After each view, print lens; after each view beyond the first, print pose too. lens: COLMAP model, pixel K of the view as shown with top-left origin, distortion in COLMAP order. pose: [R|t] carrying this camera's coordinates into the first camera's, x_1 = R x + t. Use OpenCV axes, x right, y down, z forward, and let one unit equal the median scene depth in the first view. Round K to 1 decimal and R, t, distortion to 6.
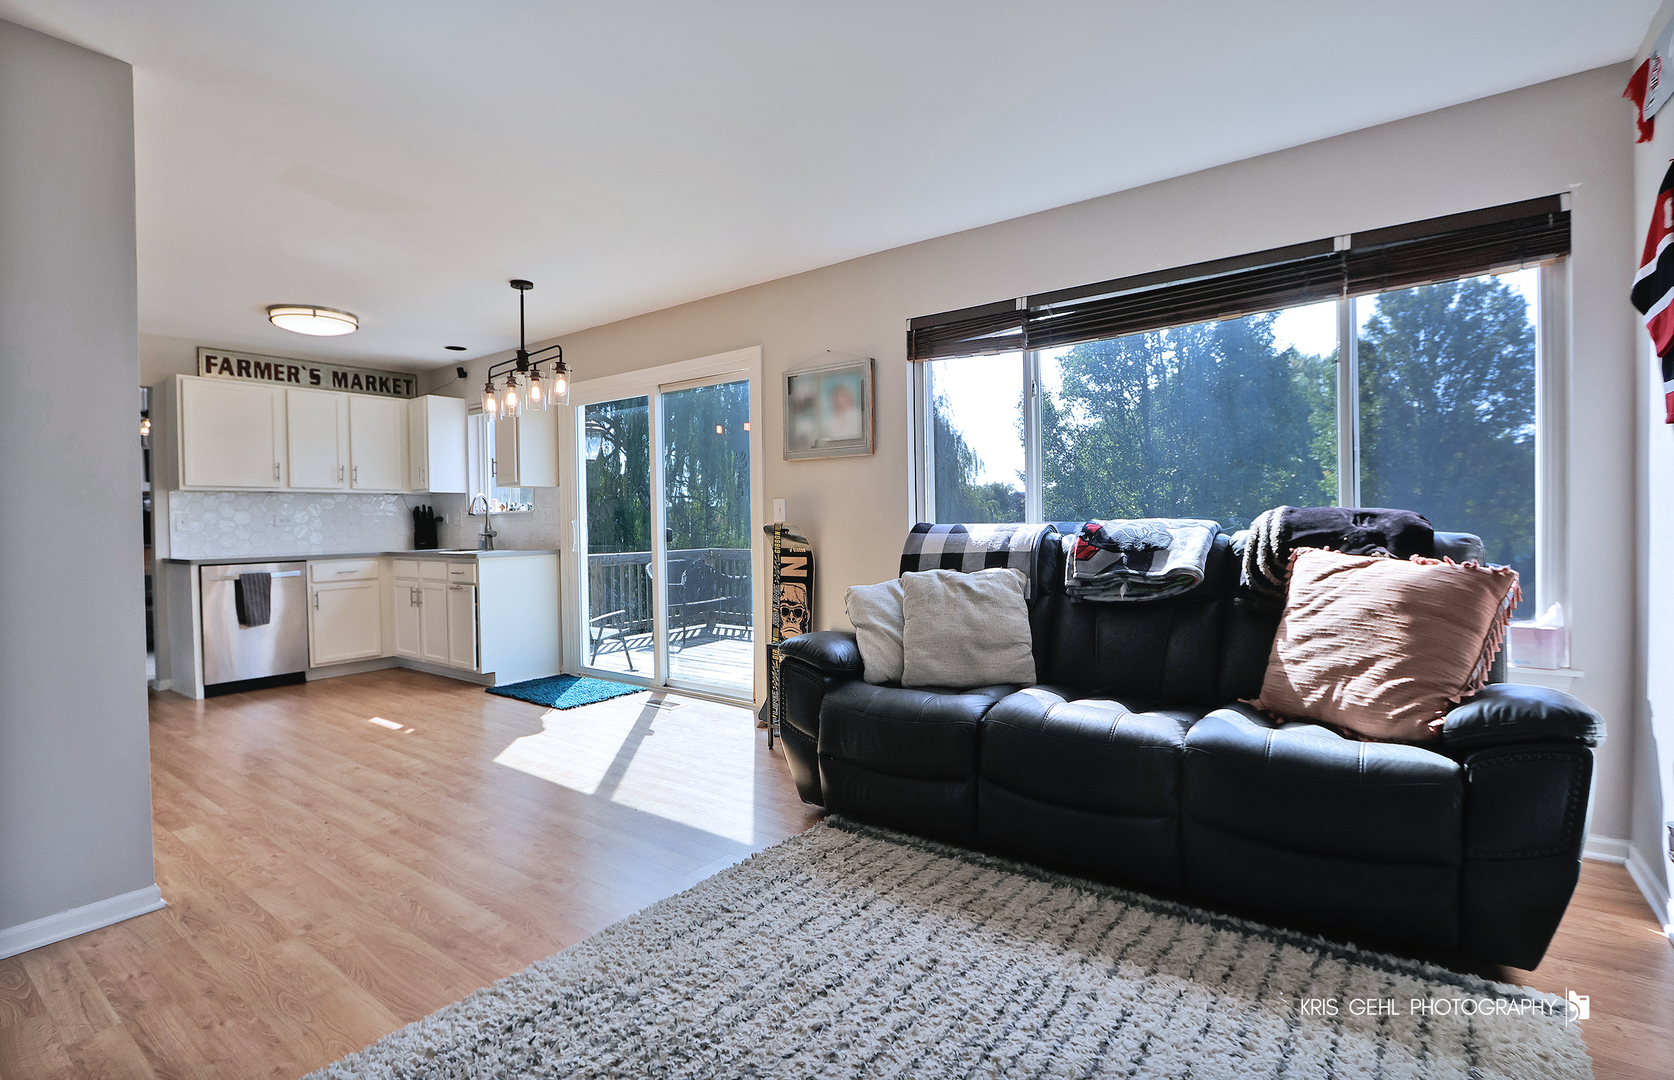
lens RADIAL K [[786.8, 0, 843.9], [0, 786.8, 497.0], [0, 0, 1]] dist [-0.018913, 0.000040]
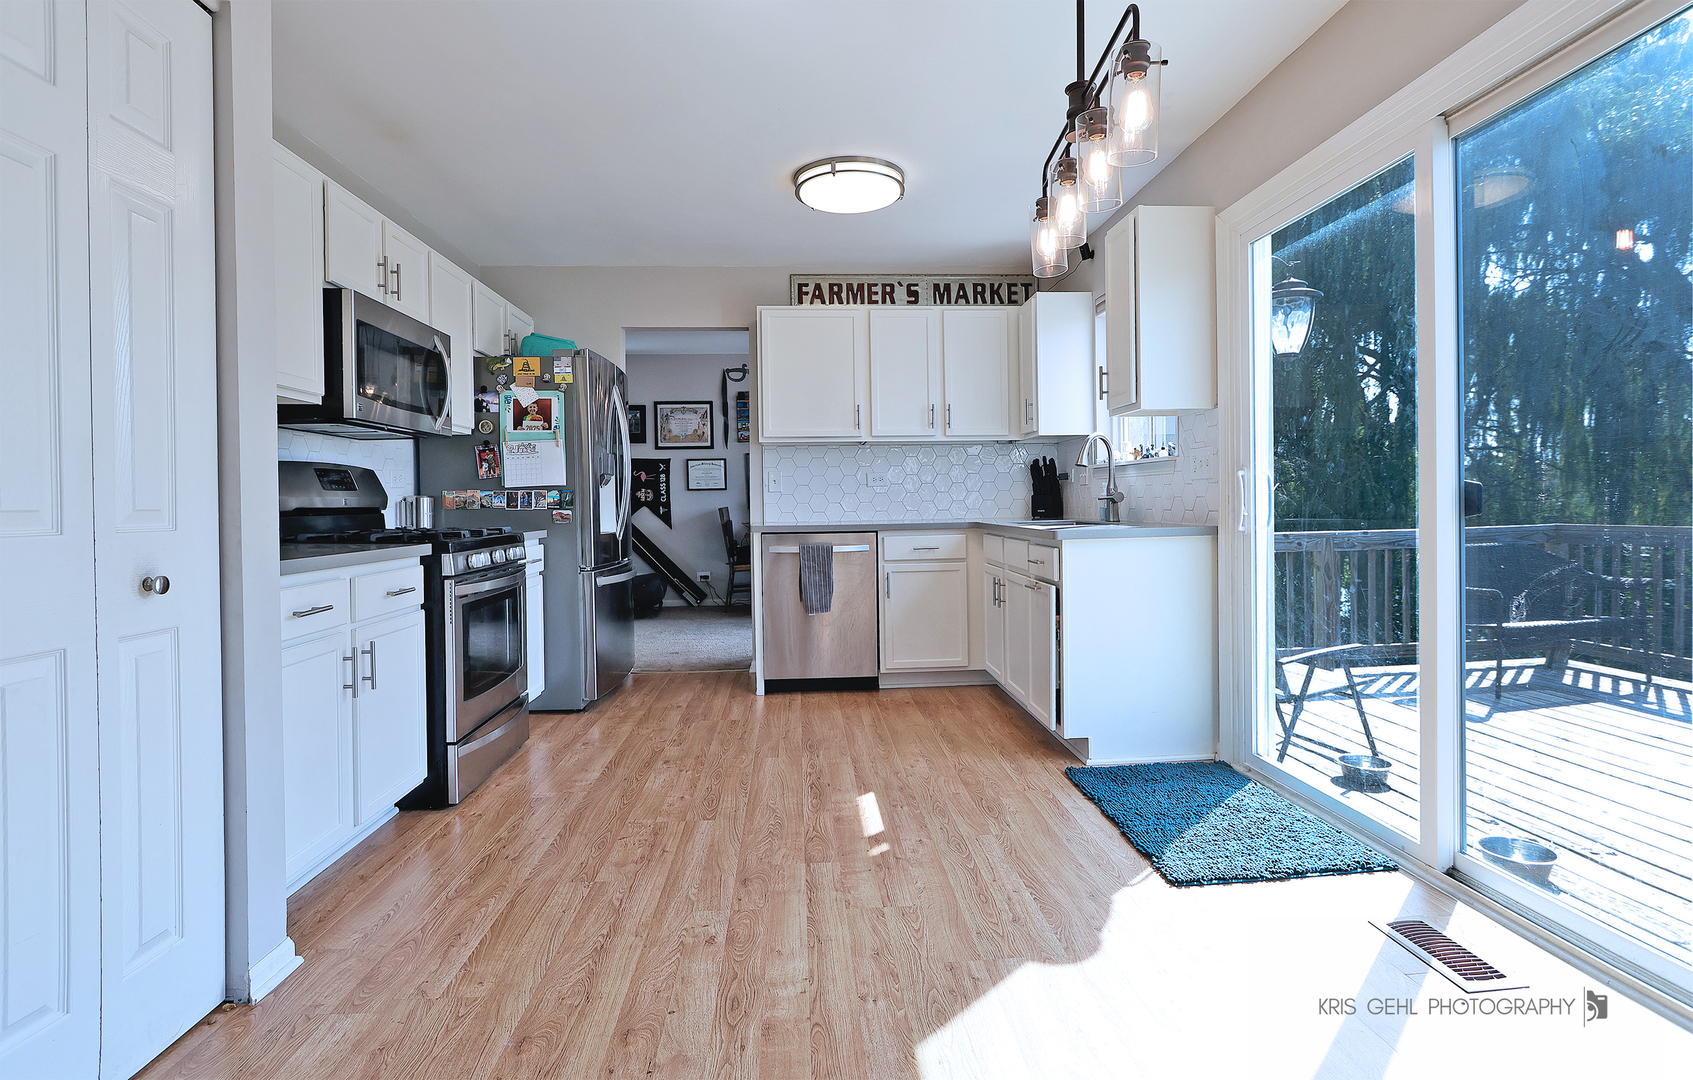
lens RADIAL K [[813.1, 0, 870.3], [0, 813.1, 528.0], [0, 0, 1]] dist [0.031710, -0.000437]
pose [[0.665146, 0.032338, -0.746013, -0.096352], [0.028323, 0.997250, 0.068482, 0.022160], [0.746176, -0.066680, 0.662401, 0.428457]]
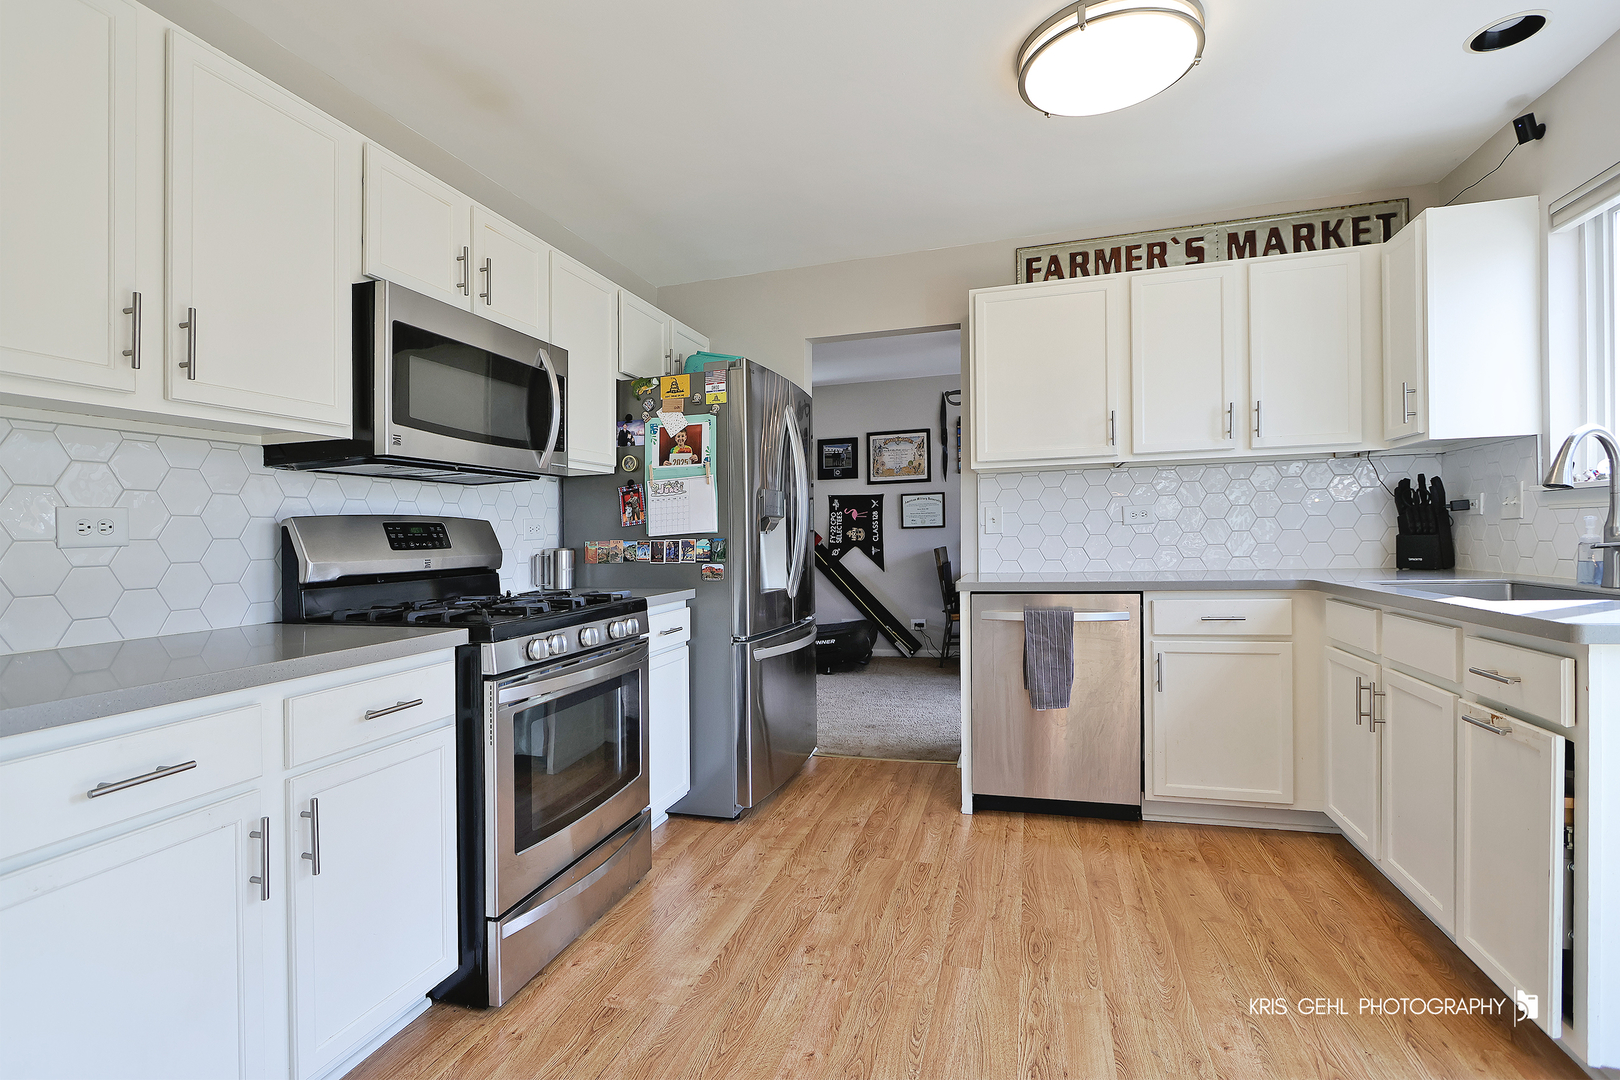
lens RADIAL K [[755.7, 0, 789.4], [0, 755.7, 573.8], [0, 0, 1]] dist [-0.030859, 0.009105]
pose [[0.322459, 0.054438, -0.945017, -0.269481], [0.050692, 0.995919, 0.074667, 0.018666], [0.945225, -0.071982, 0.318384, 0.563546]]
